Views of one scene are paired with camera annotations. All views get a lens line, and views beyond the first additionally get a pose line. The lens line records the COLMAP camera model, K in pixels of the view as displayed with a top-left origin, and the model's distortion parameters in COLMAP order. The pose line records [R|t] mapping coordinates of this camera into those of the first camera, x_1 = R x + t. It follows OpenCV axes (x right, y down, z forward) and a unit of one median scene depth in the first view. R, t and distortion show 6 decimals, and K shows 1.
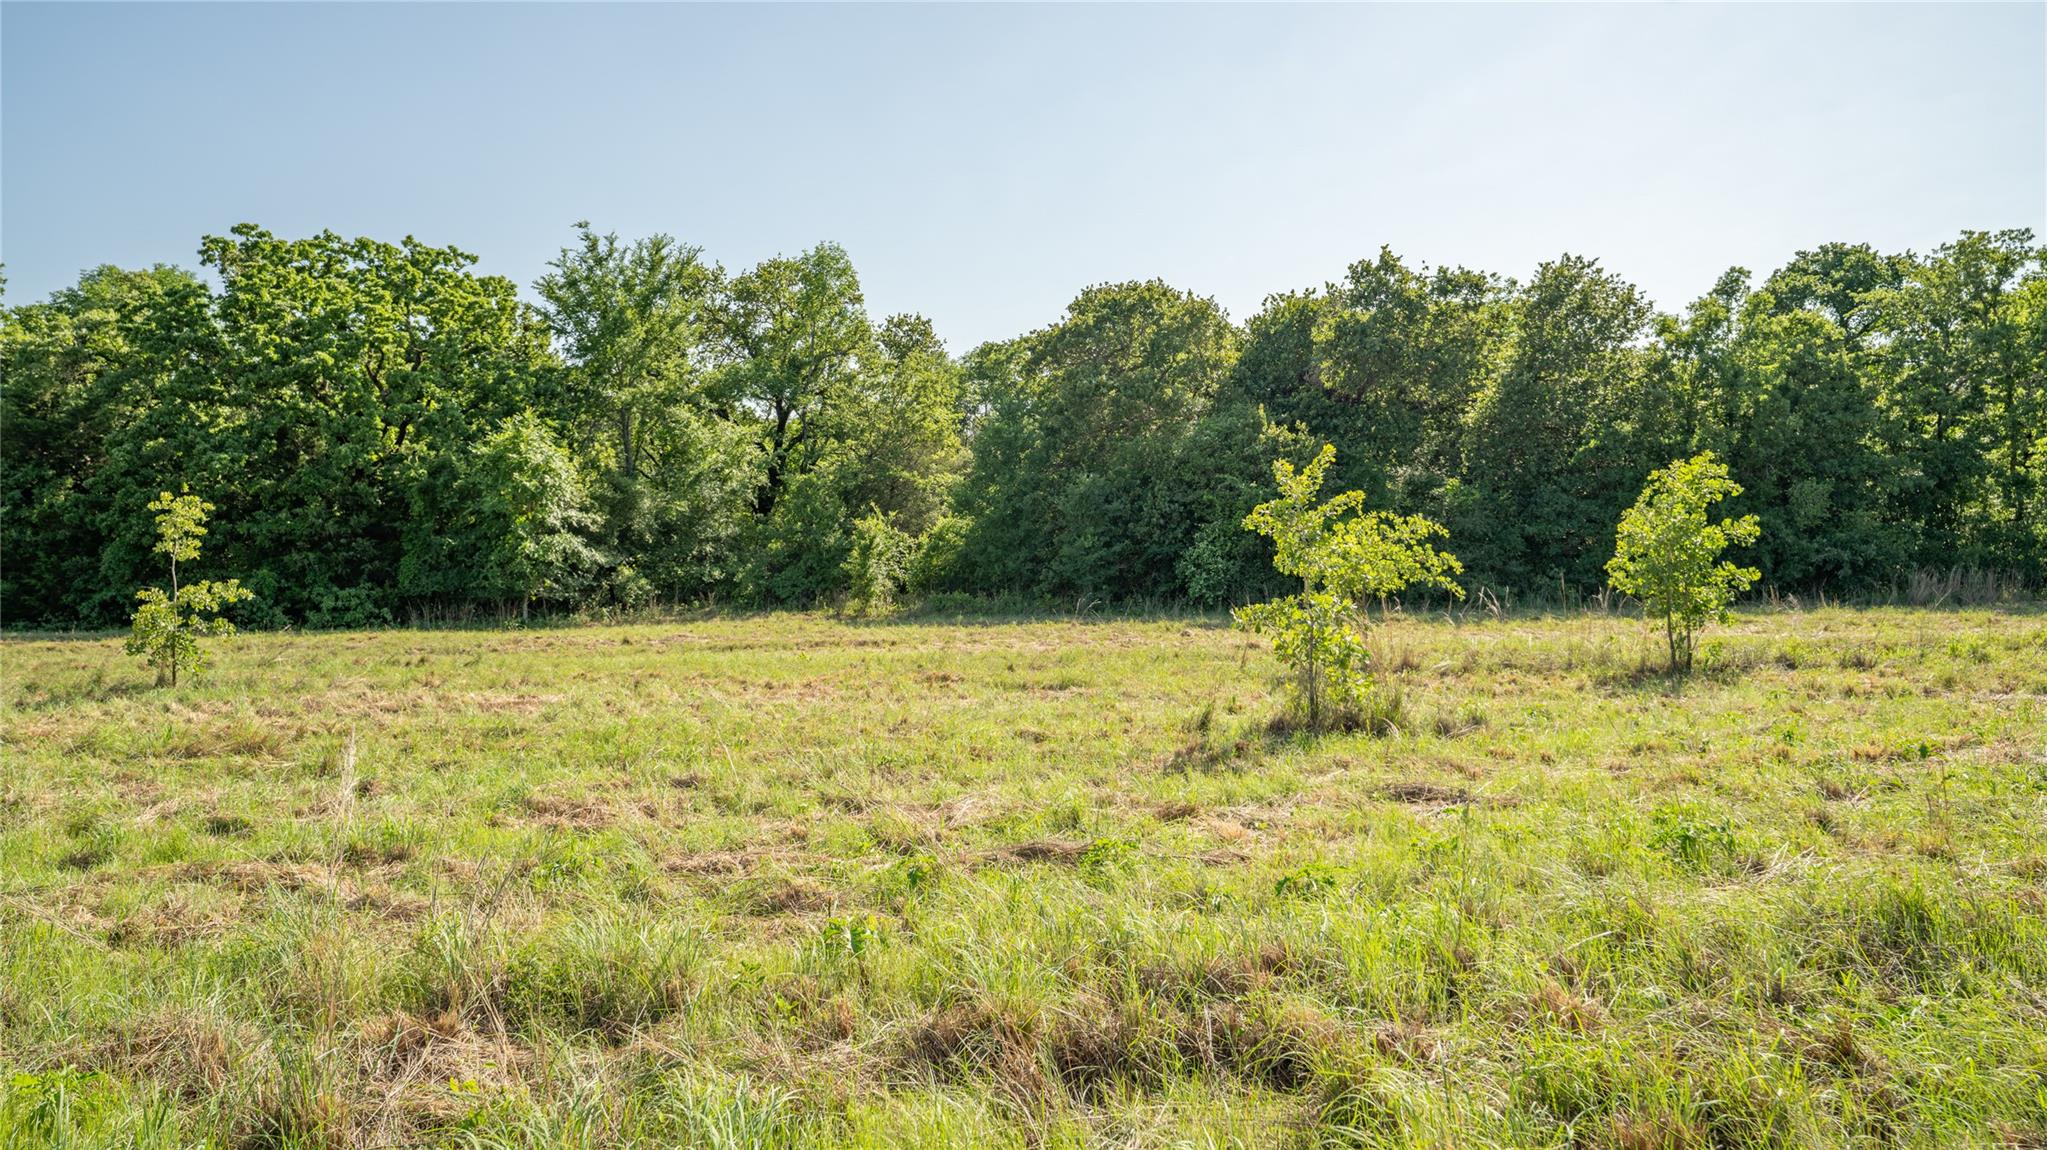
lens RADIAL K [[1290.4, 0, 1026.7], [0, 1290.4, 575.5], [0, 0, 1]] dist [0.020287, 0.000272]
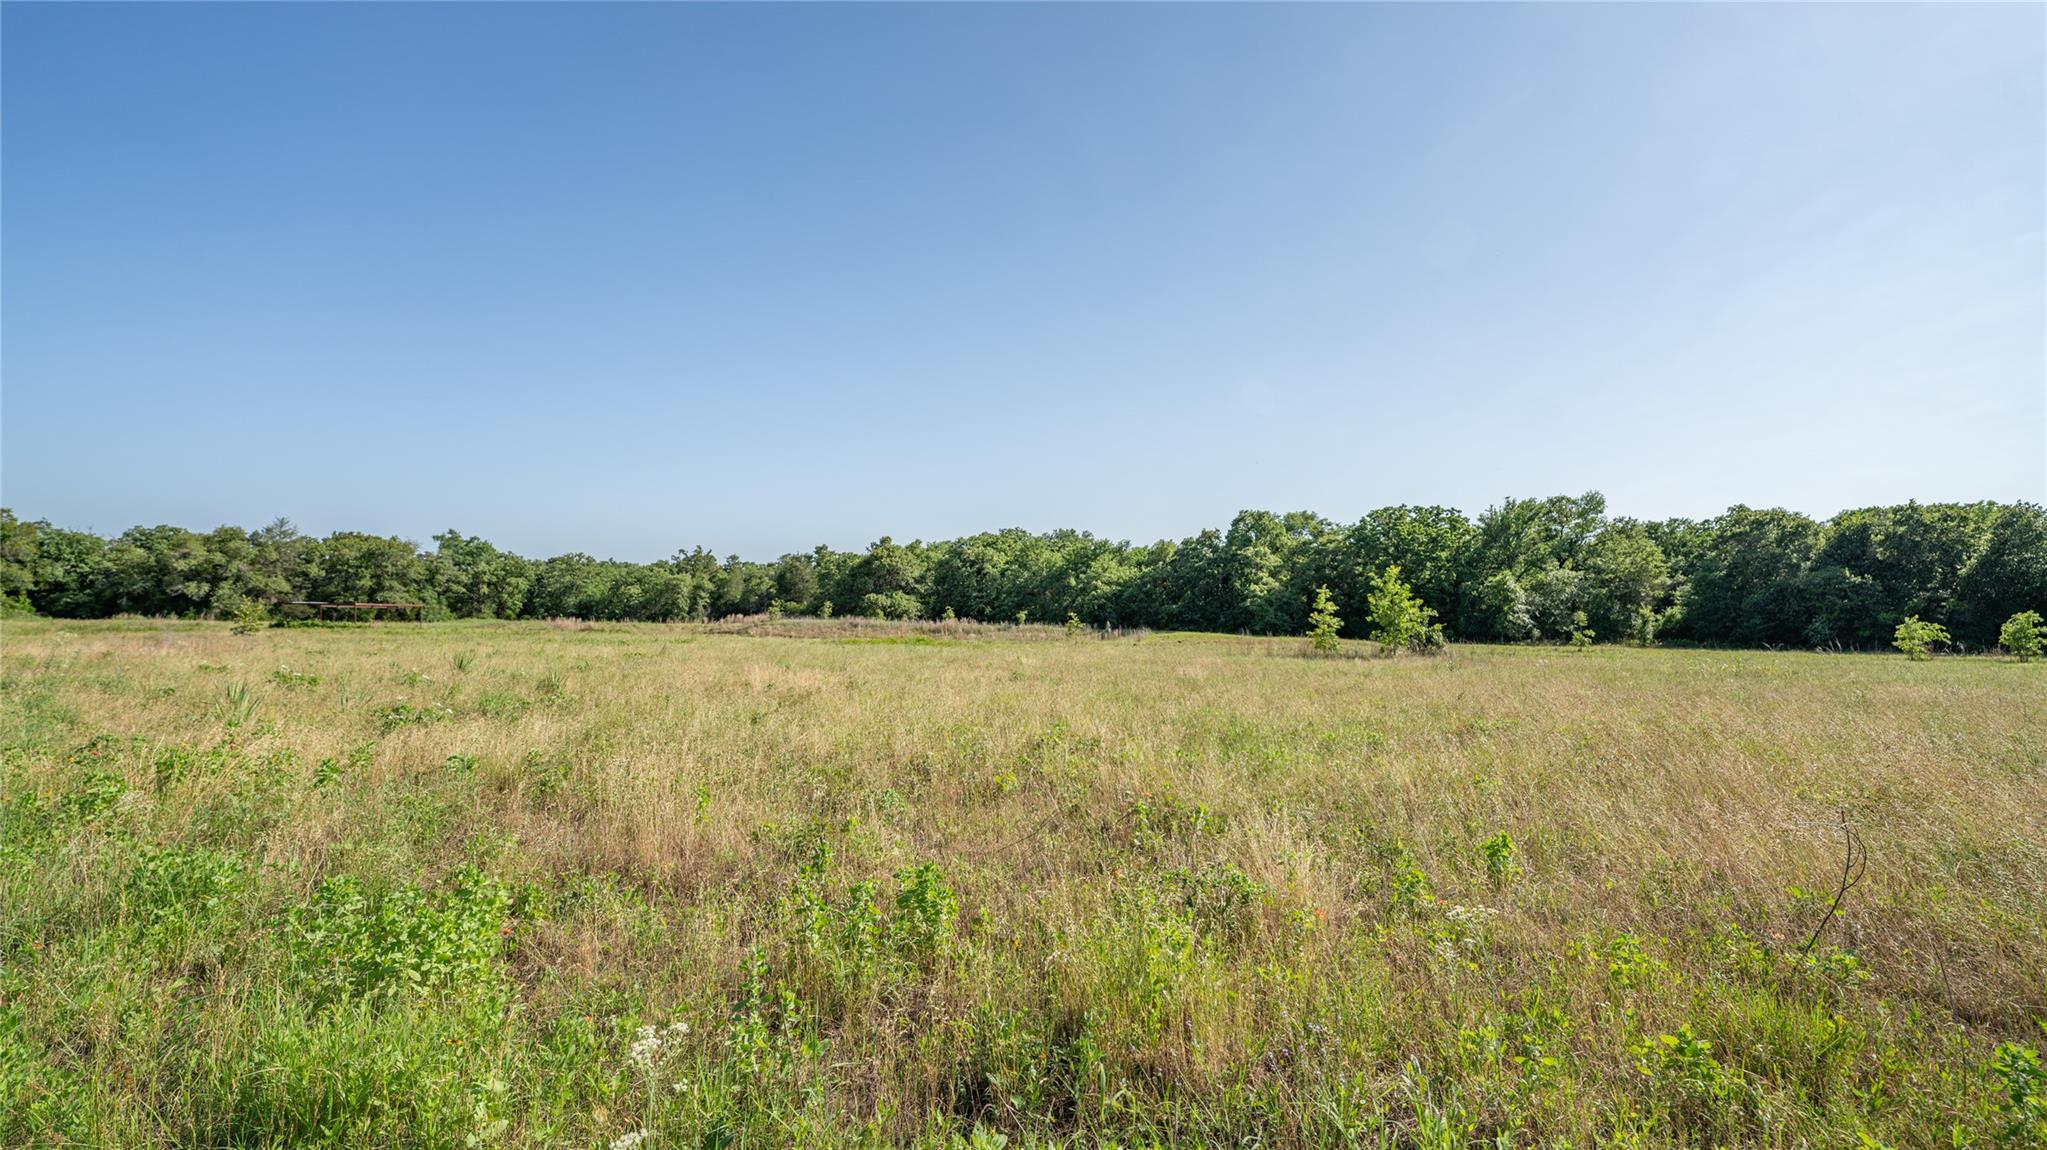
lens RADIAL K [[826.0, 0, 1013.4], [0, 826.0, 575.5], [0, 0, 1]] dist [-0.025653, 0.000525]
pose [[0.848213, 0.000768, -0.529655, -0.348576], [-0.029932, 0.998470, -0.046487, 0.002368], [0.528809, 0.055284, 0.846938, -1.124898]]
